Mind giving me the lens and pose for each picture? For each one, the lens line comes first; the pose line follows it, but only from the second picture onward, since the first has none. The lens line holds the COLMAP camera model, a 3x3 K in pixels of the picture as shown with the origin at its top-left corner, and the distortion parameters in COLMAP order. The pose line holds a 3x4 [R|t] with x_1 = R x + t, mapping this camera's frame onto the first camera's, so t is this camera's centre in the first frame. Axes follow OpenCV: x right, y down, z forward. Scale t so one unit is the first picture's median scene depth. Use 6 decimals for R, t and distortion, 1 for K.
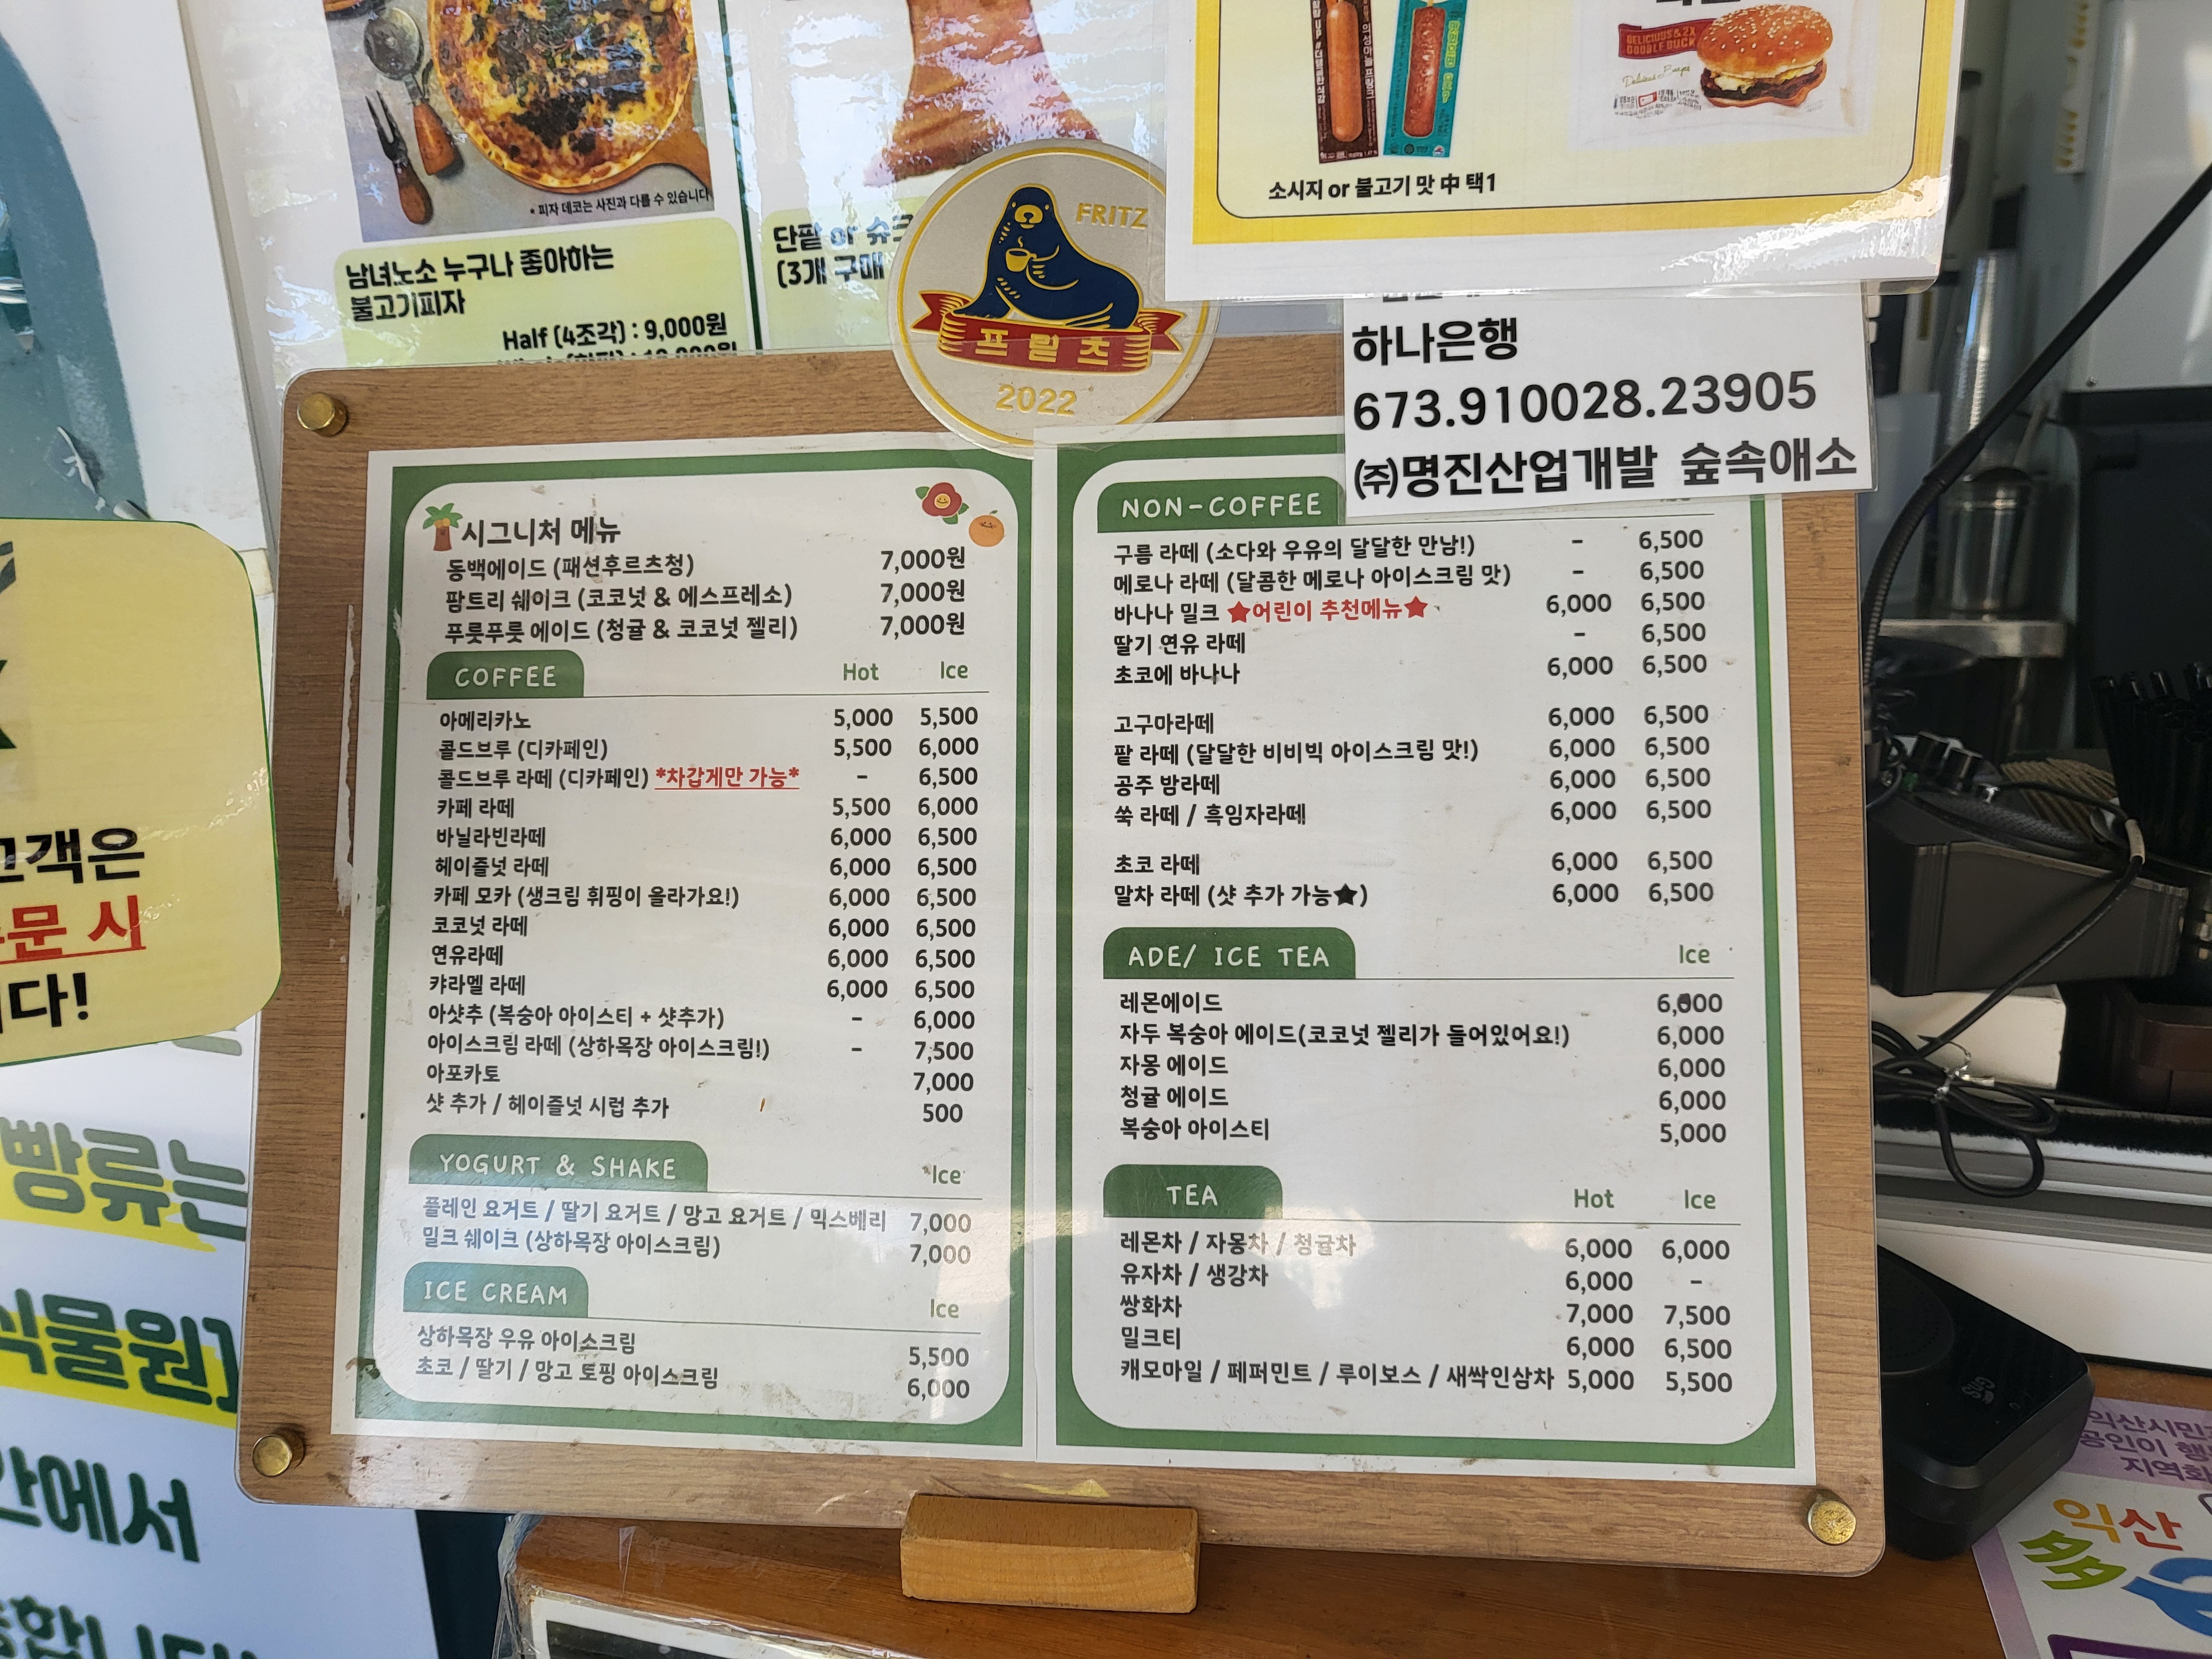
lens RADIAL K [[1709.2, 0, 1104.0], [0, 1709.2, 878.9], [0, 0, 1]] dist [-0.011863, -0.000681]
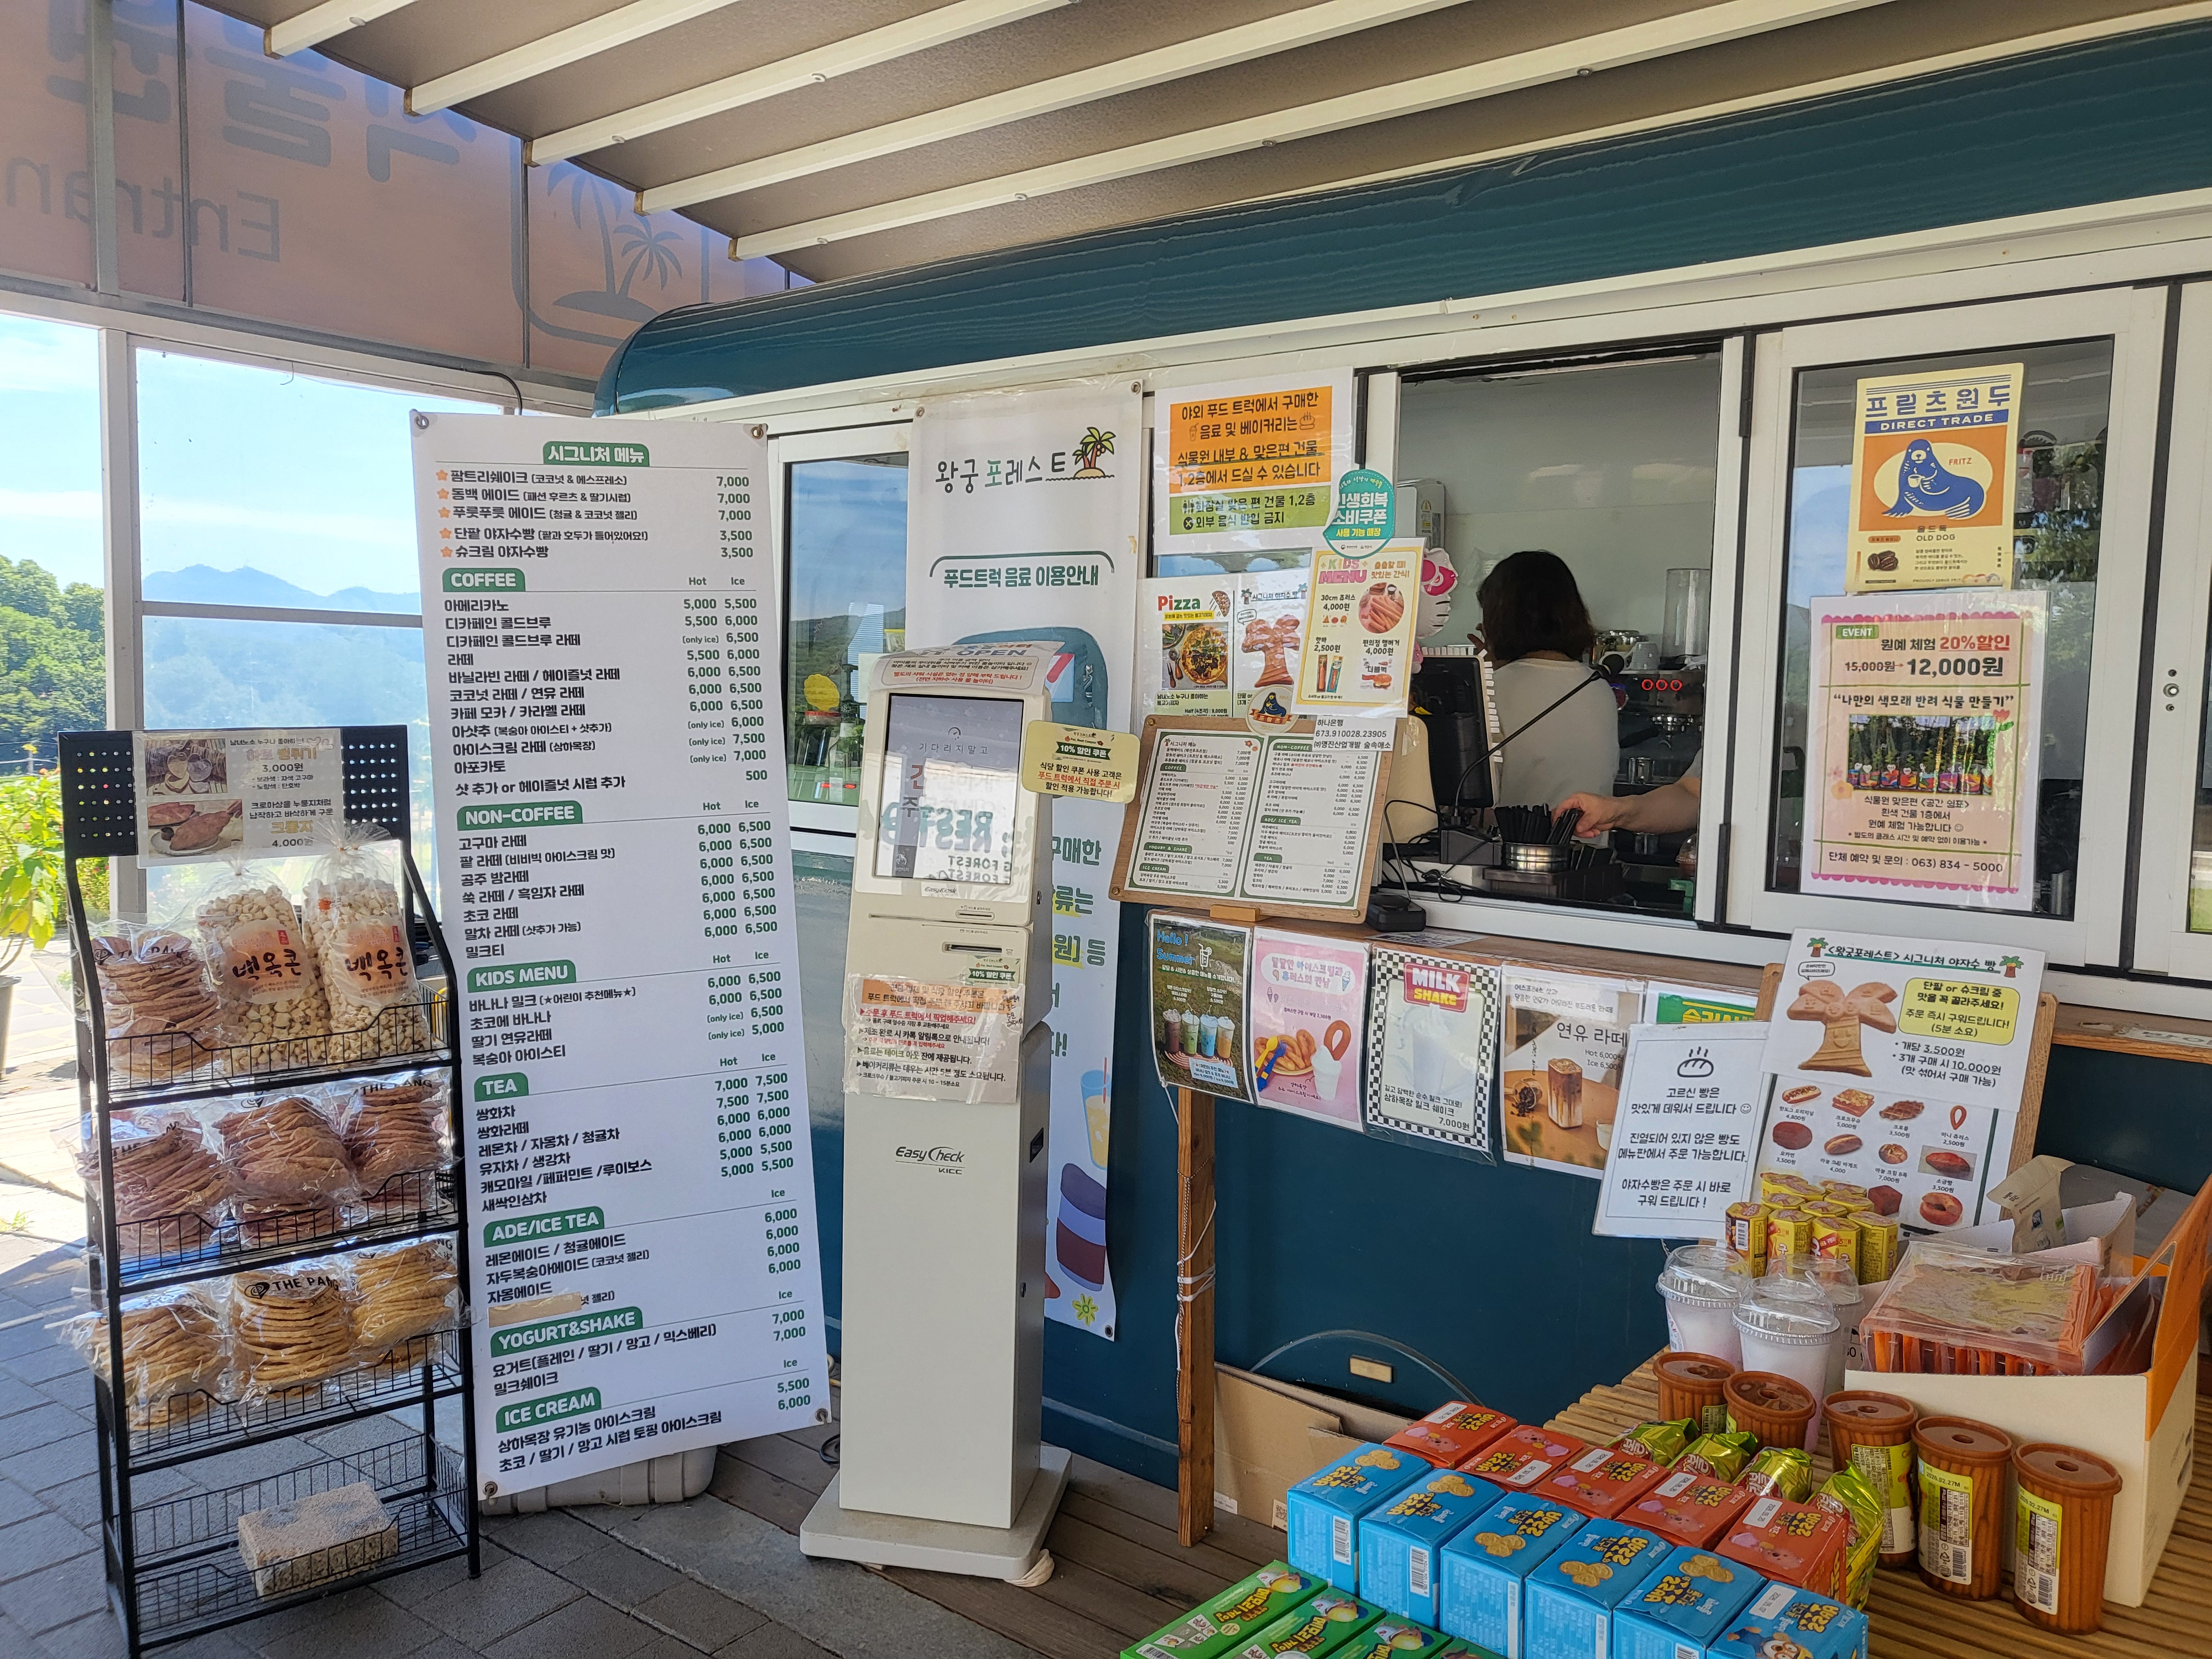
lens RADIAL K [[1704.7, 0, 1106.0], [0, 1704.7, 829.5], [0, 0, 1]] dist [0.007165, 0.006371]
pose [[0.919774, 0.089913, -0.382009, 1.724579], [-0.173648, 0.966169, -0.190692, 1.270115], [0.351940, 0.241729, 0.904271, -4.407899]]
